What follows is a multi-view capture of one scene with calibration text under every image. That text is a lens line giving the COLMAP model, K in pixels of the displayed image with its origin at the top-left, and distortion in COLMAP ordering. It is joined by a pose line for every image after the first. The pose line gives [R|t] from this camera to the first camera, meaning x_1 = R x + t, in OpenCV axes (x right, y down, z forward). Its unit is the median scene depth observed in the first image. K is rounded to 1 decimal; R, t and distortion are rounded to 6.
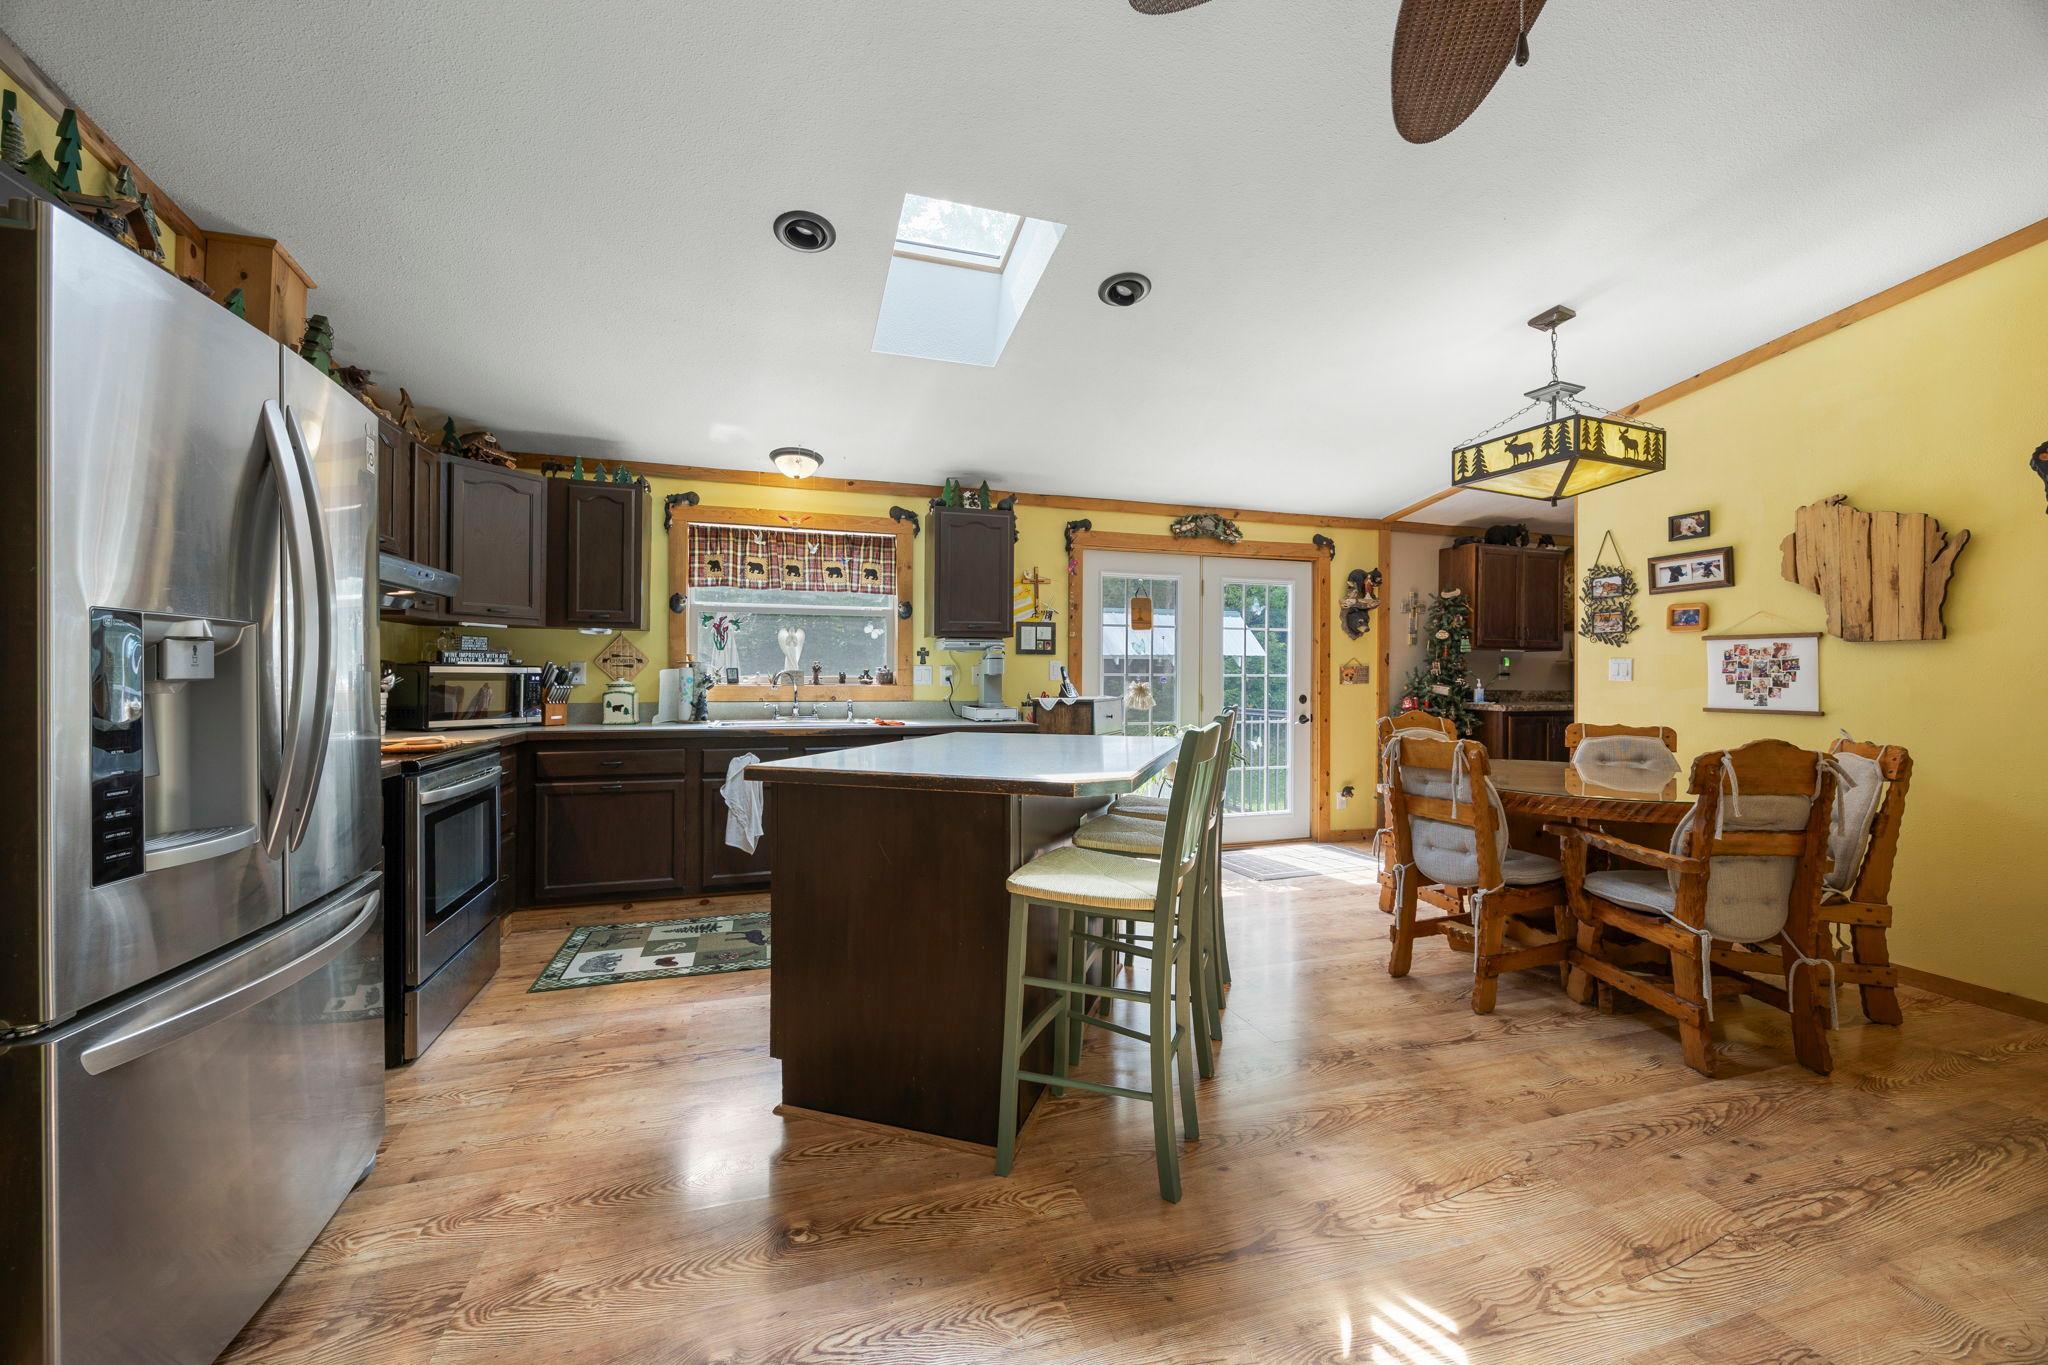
lens RADIAL K [[796.8, 0, 1021.2], [0, 796.8, 671.7], [0, 0, 1]] dist [0.002044, 0.000050]
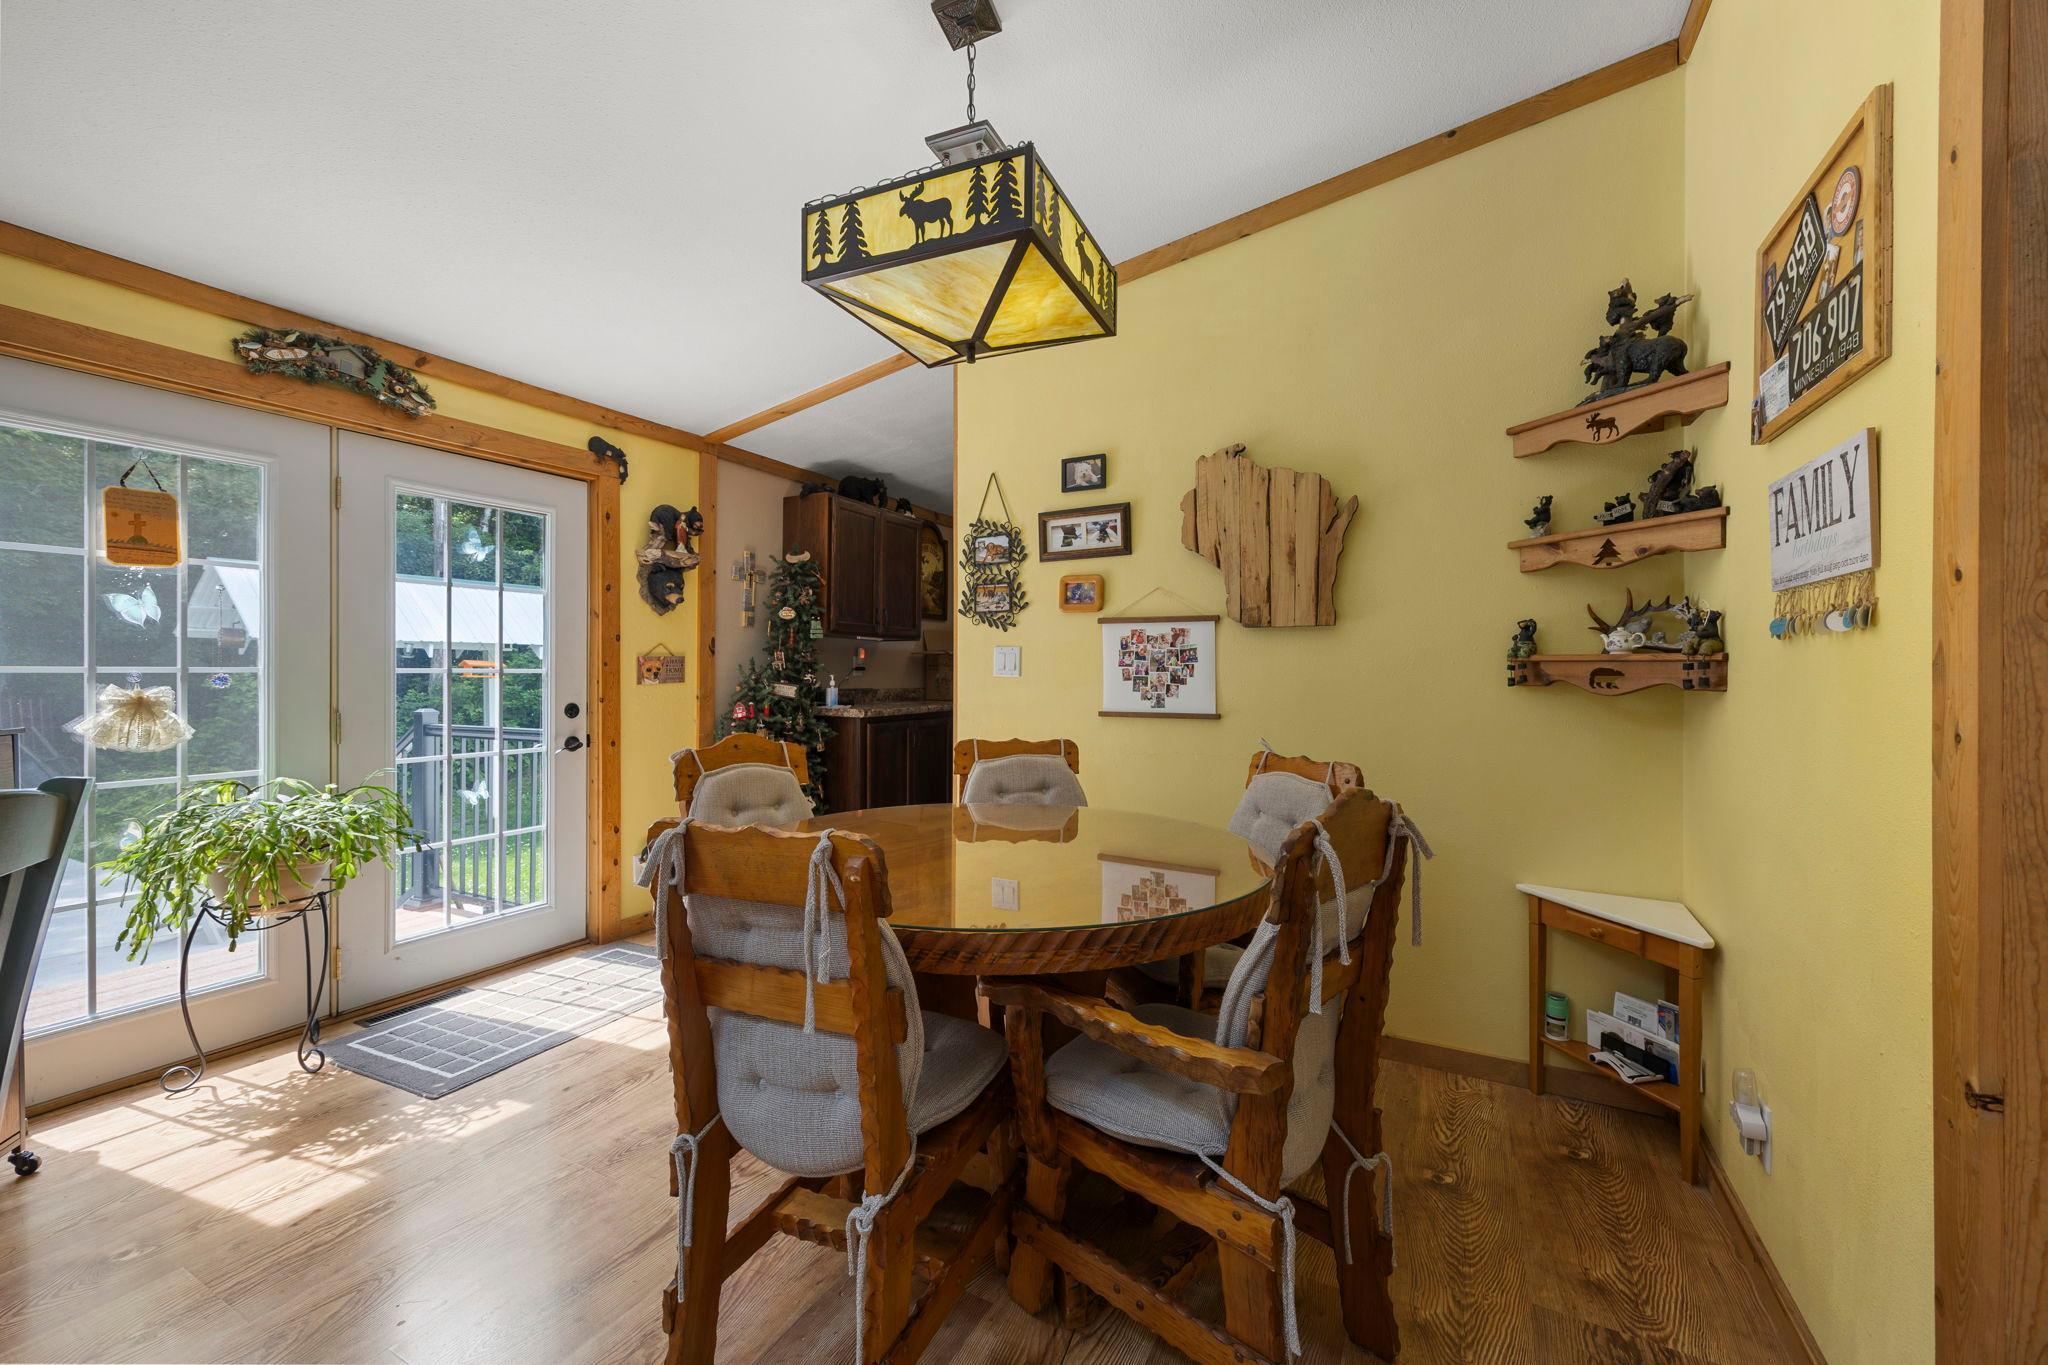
lens RADIAL K [[796.8, 0, 1021.2], [0, 796.8, 671.7], [0, 0, 1]] dist [0.002044, 0.000050]
pose [[0.718736, -0.002869, 0.695277, 0.257655], [-0.000936, 0.999987, 0.005094, 0.003050], [-0.695283, -0.004312, 0.718723, 0.481807]]
